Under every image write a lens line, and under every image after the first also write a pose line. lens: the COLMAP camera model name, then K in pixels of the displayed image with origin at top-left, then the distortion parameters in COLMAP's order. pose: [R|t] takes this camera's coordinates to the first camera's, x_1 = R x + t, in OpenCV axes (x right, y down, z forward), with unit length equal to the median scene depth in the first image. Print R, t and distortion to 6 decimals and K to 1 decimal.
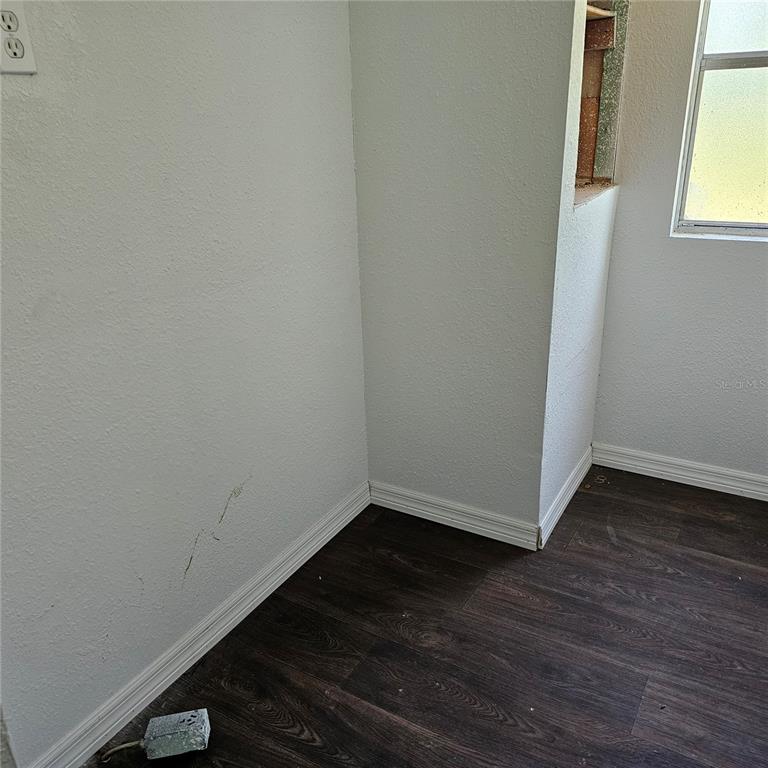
lens RADIAL K [[690.4, 0, 384.0], [0, 690.4, 384.0], [0, 0, 1]] dist [0.090087, -0.097111]
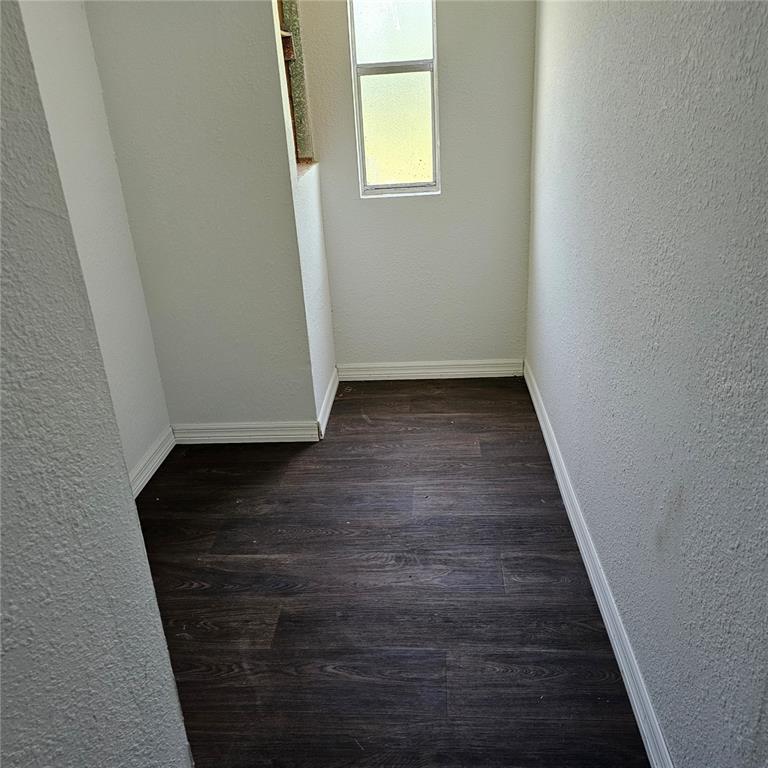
lens RADIAL K [[690.4, 0, 384.0], [0, 690.4, 384.0], [0, 0, 1]] dist [0.090087, -0.097111]
pose [[0.892918, -0.195080, 0.405760, -0.186408], [0.198608, 0.979494, 0.033859, 0.116726], [-0.404045, 0.050353, 0.913352, -0.258161]]
